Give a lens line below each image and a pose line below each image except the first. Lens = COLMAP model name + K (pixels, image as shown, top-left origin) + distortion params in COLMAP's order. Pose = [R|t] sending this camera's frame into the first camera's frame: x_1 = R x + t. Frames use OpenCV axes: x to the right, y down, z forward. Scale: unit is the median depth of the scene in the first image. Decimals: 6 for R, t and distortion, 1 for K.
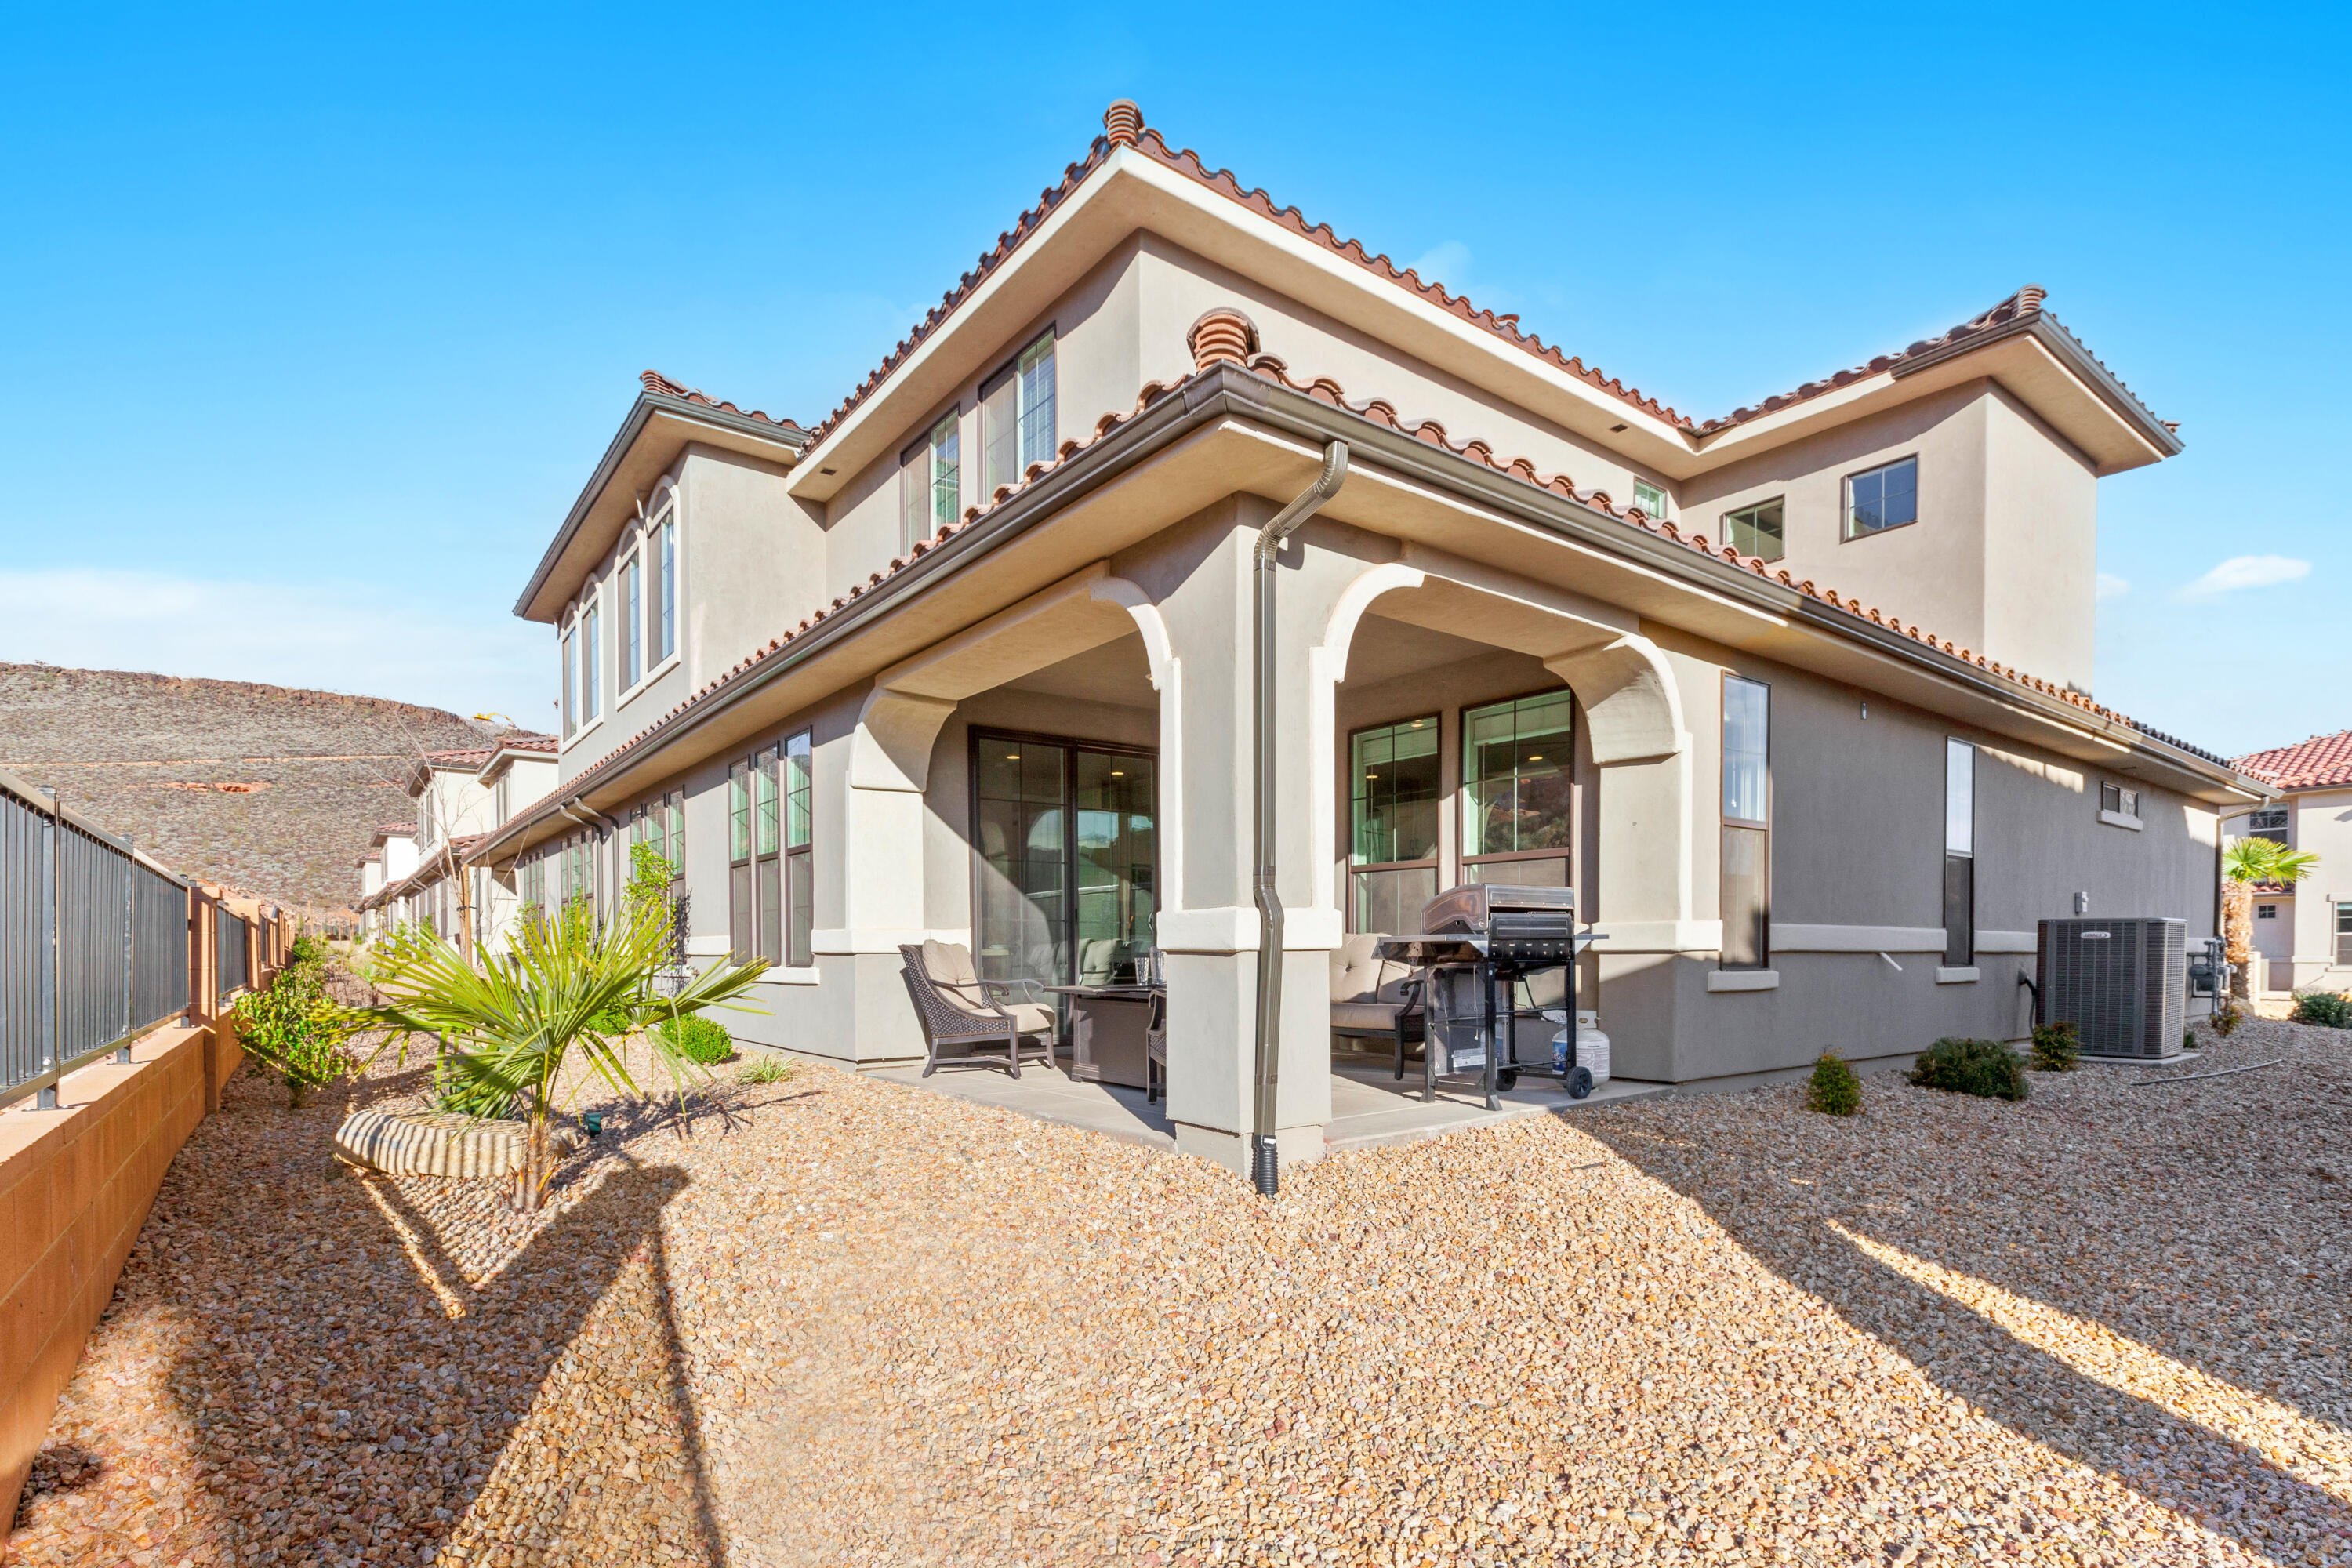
lens RADIAL K [[1108.0, 0, 1185.1], [0, 1108.0, 969.0], [0, 0, 1]] dist [-0.004301, 0.000042]
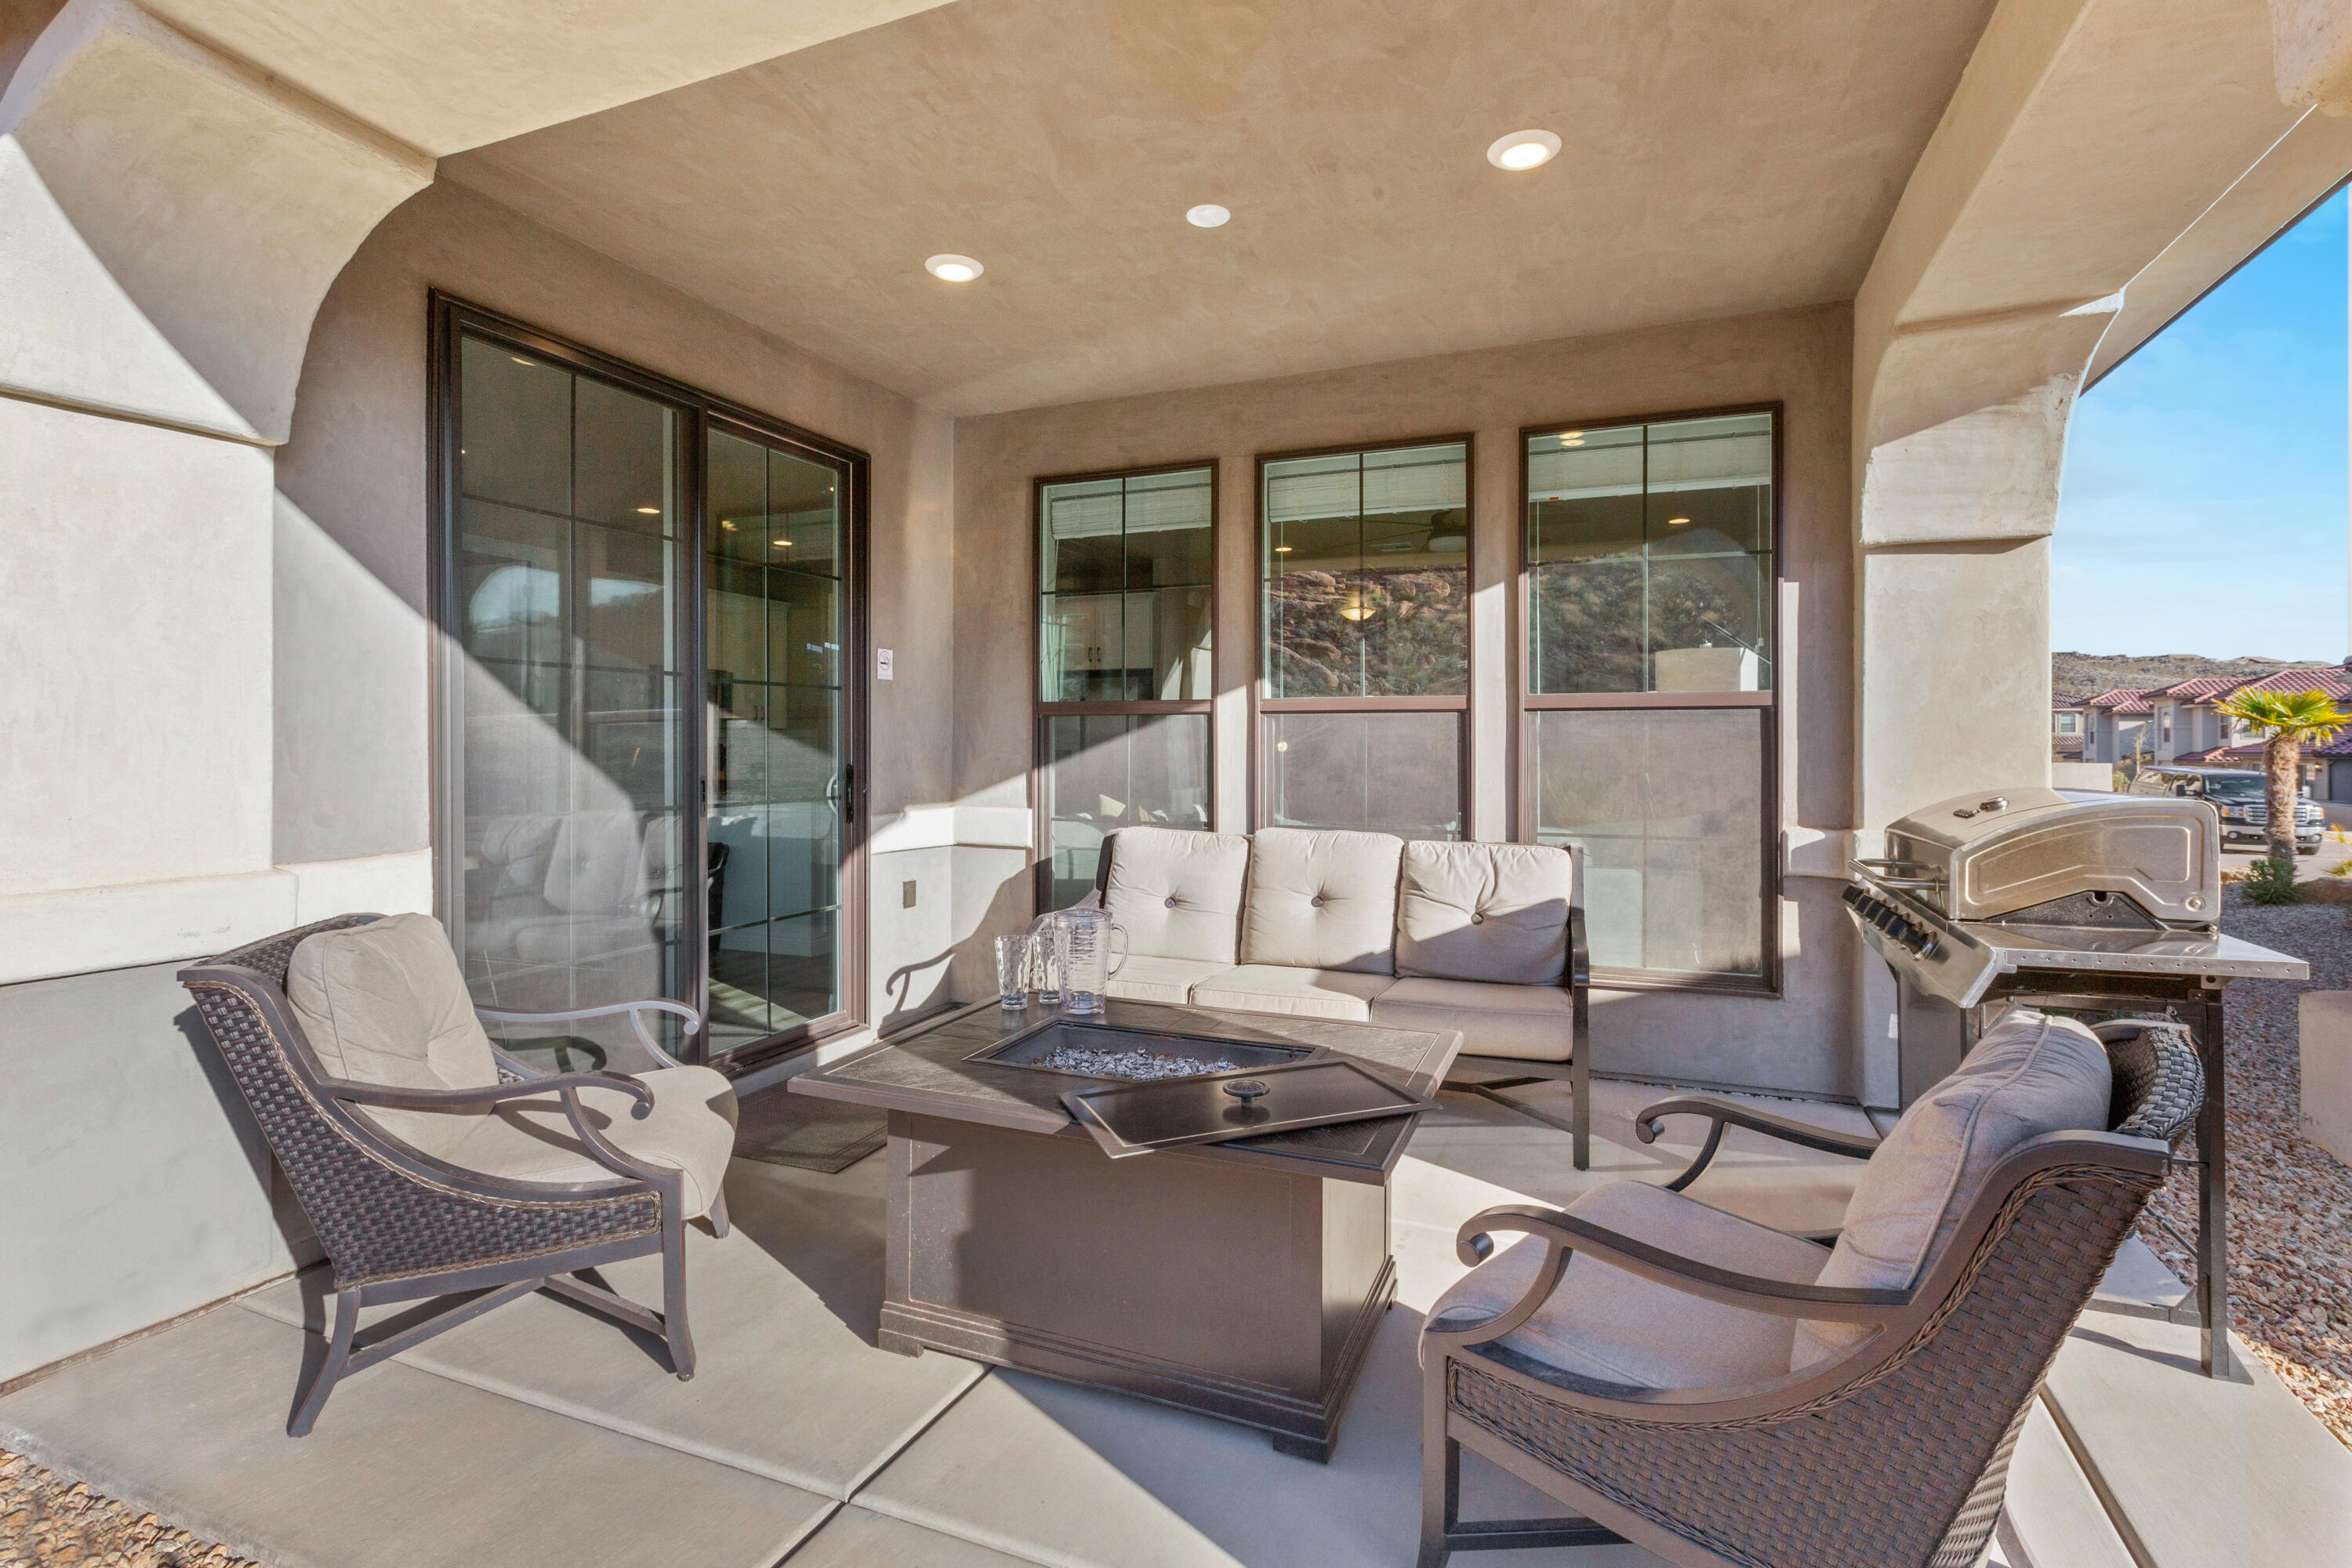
lens RADIAL K [[1108.0, 0, 1209.8], [0, 1108.0, 749.5], [0, 0, 1]] dist [-0.004301, 0.000042]
pose [[0.862738, -0.000217, 0.505651, -0.160206], [0.008326, 0.999870, -0.013776, -0.064528], [-0.505583, 0.016095, 0.862628, 0.571884]]
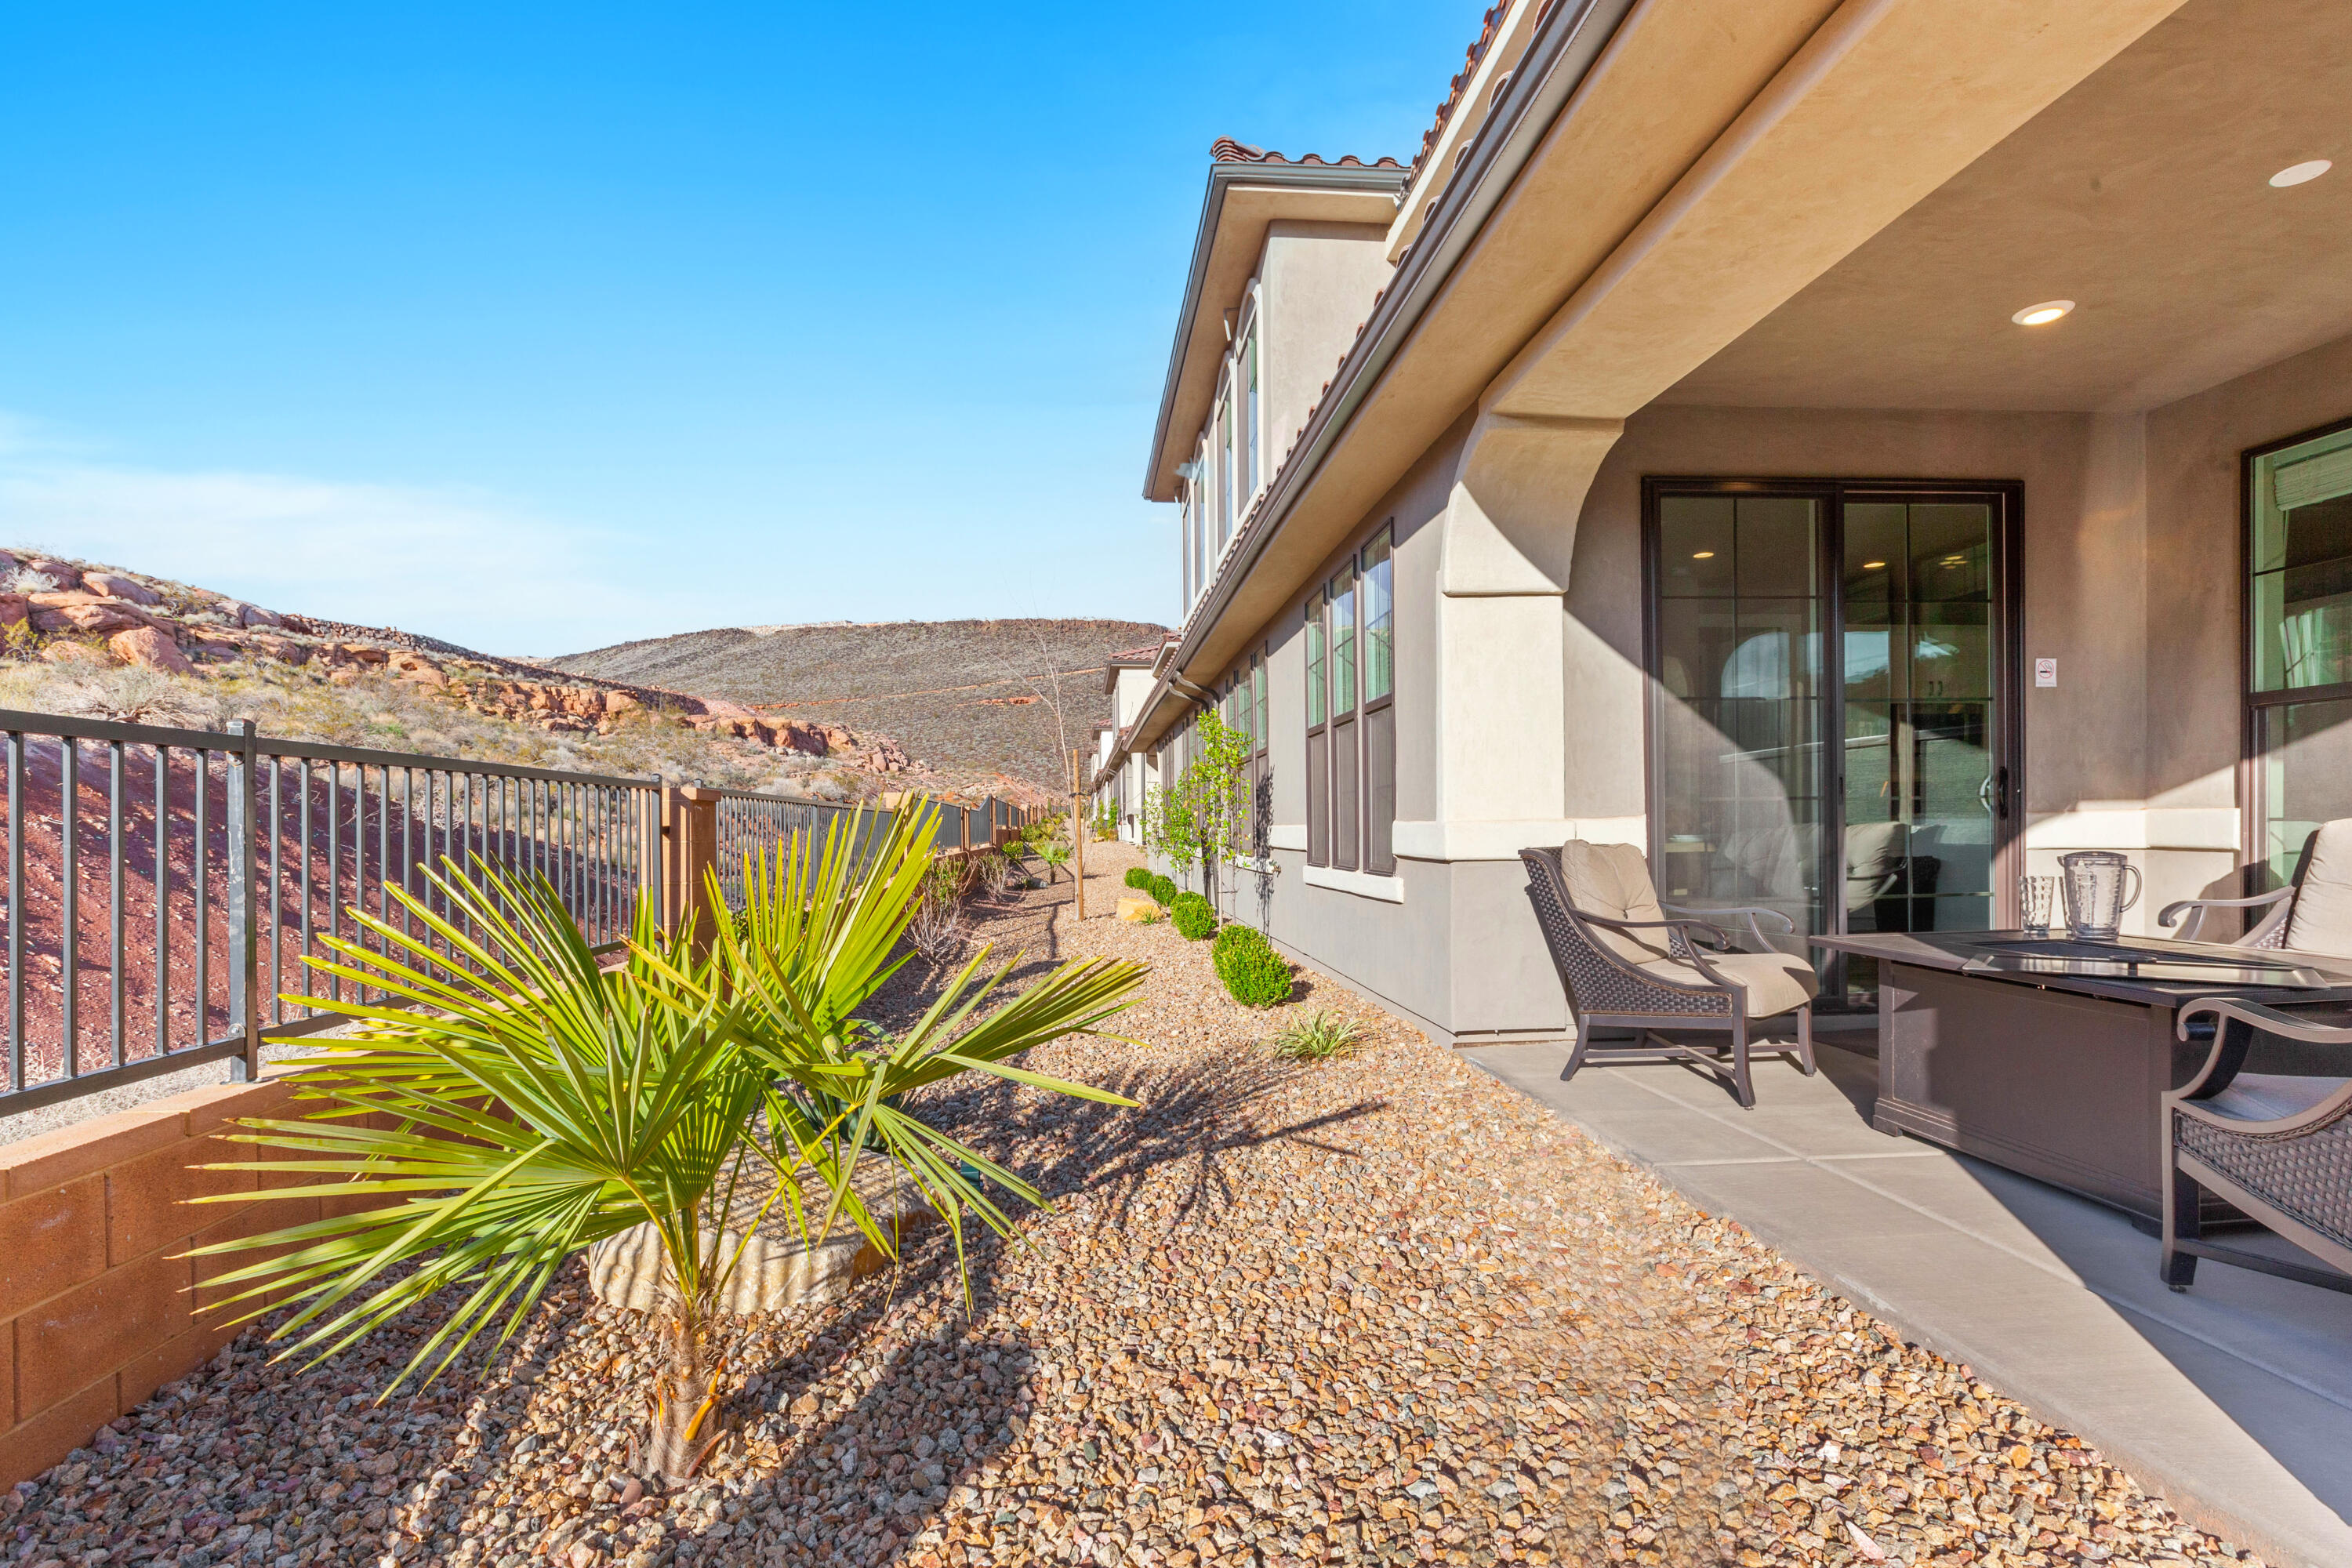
lens RADIAL K [[1108.0, 0, 1161.6], [0, 1108.0, 841.5], [0, 0, 1]] dist [-0.004301, 0.000042]
pose [[0.833301, -0.000775, -0.552820, -0.082210], [0.002527, 0.999994, 0.002408, -0.025267], [0.552815, -0.003404, 0.833297, 0.361167]]
